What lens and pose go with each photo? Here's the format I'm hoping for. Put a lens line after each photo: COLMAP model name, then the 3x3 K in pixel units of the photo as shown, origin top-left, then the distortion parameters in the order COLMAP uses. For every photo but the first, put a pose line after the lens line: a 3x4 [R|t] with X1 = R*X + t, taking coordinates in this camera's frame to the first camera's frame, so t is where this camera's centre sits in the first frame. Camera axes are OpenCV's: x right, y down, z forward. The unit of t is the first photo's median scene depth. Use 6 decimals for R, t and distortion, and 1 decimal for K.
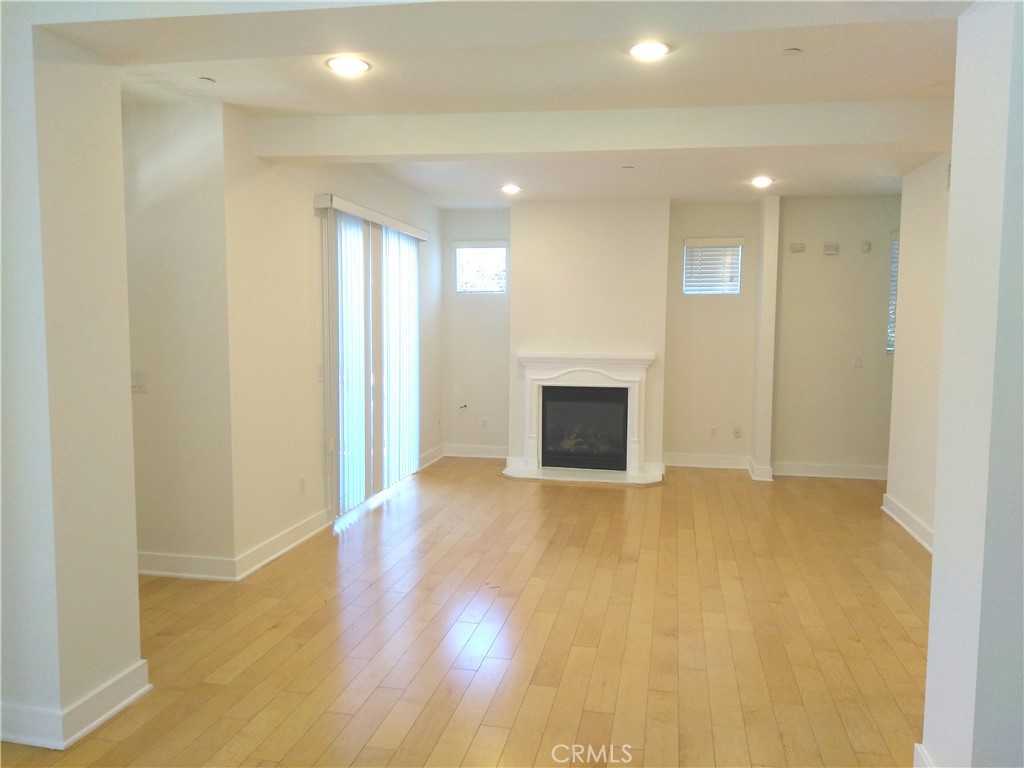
lens RADIAL K [[767.9, 0, 504.9], [0, 767.9, 384.8], [0, 0, 1]] dist [0.056378, -0.004102]
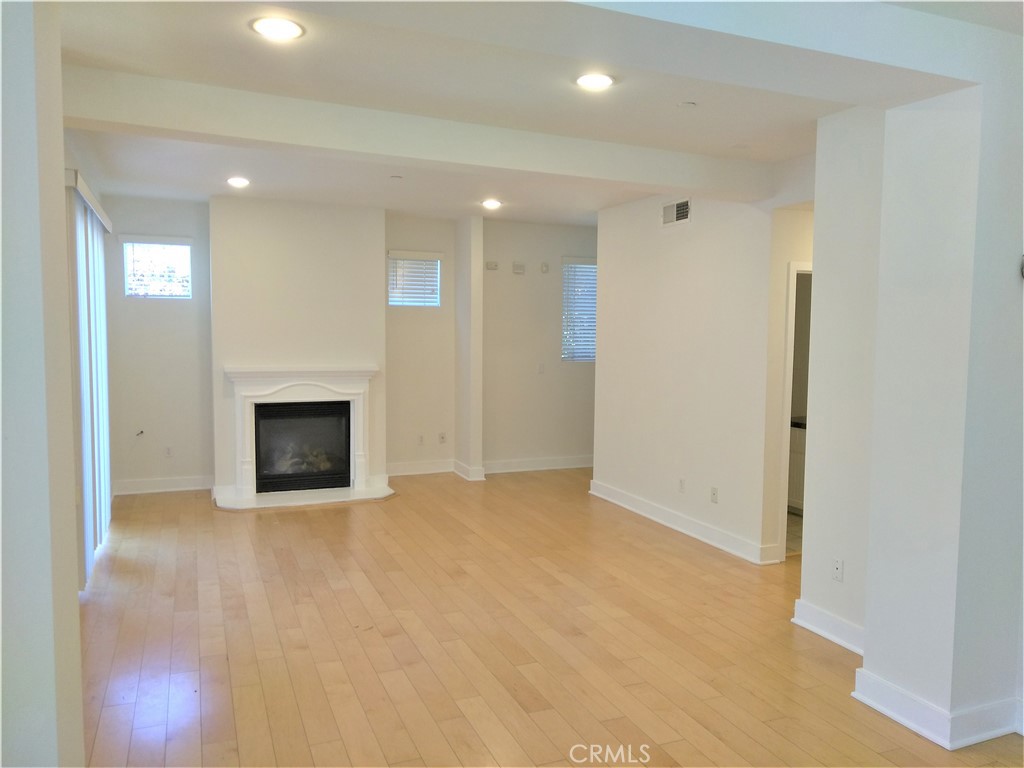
lens RADIAL K [[767.9, 0, 504.9], [0, 767.9, 384.8], [0, 0, 1]] dist [0.056378, -0.004102]
pose [[0.829302, -0.038921, 0.557443, -0.217467], [0.043997, 0.999022, 0.004297, -0.011712], [-0.557066, 0.020962, 0.830204, 0.088162]]
